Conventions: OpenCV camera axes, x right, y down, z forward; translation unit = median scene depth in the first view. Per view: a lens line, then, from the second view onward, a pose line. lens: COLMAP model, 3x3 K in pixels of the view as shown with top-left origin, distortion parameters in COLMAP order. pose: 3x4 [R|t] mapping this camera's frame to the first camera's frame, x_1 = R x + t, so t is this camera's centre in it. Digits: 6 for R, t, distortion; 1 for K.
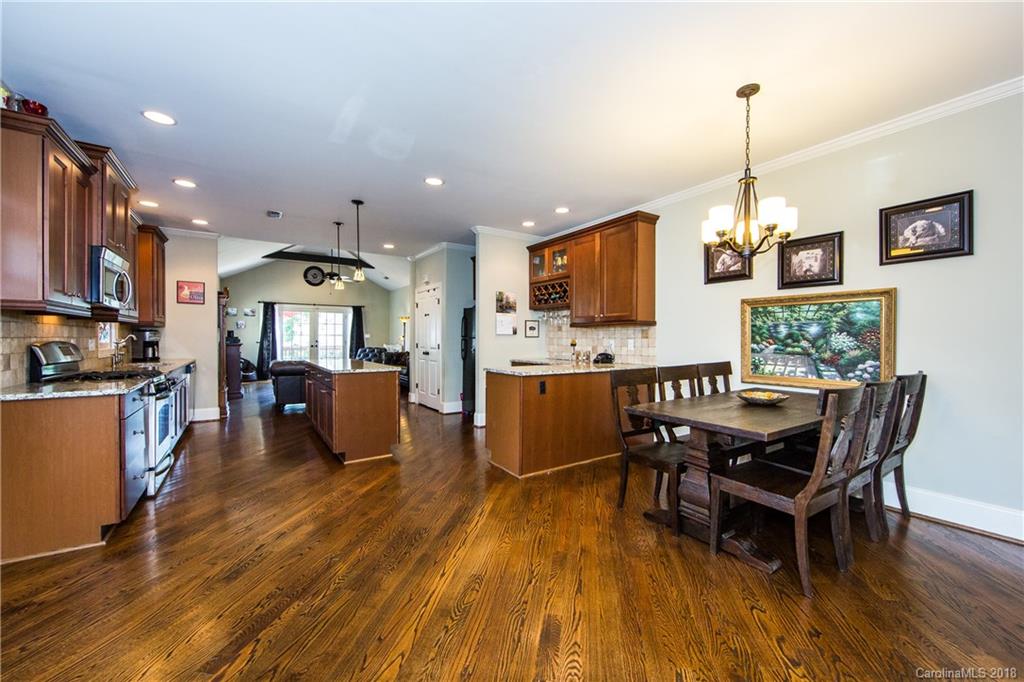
lens RADIAL K [[408.5, 0, 537.2], [0, 408.5, 343.0], [0, 0, 1]] dist [-0.003950, 0.001471]
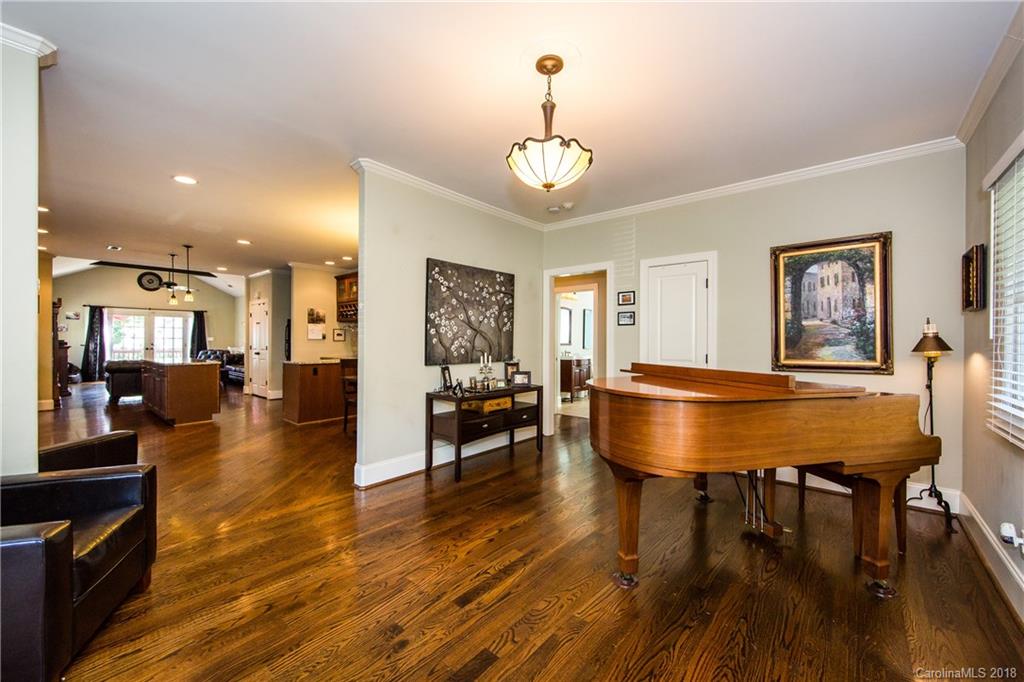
lens RADIAL K [[408.5, 0, 533.9], [0, 408.5, 342.0], [0, 0, 1]] dist [-0.003950, 0.001471]
pose [[0.966824, 0.001050, 0.255440, 0.318018], [0.001394, 0.999955, -0.009385, 0.003727], [-0.255438, 0.009429, 0.966779, -0.596387]]
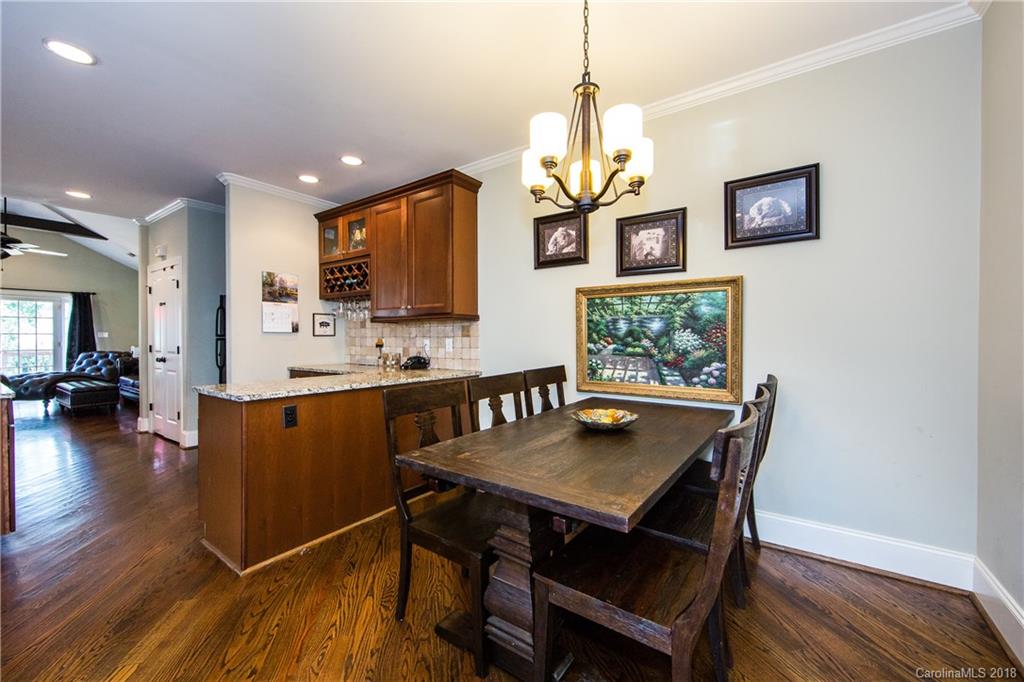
lens RADIAL K [[408.5, 0, 528.8], [0, 408.5, 338.8], [0, 0, 1]] dist [-0.003950, 0.001471]
pose [[0.938447, -0.004796, 0.345391, 0.095333], [0.007454, 0.999952, -0.006368, -0.001749], [-0.345344, 0.008550, 0.938437, 0.198603]]
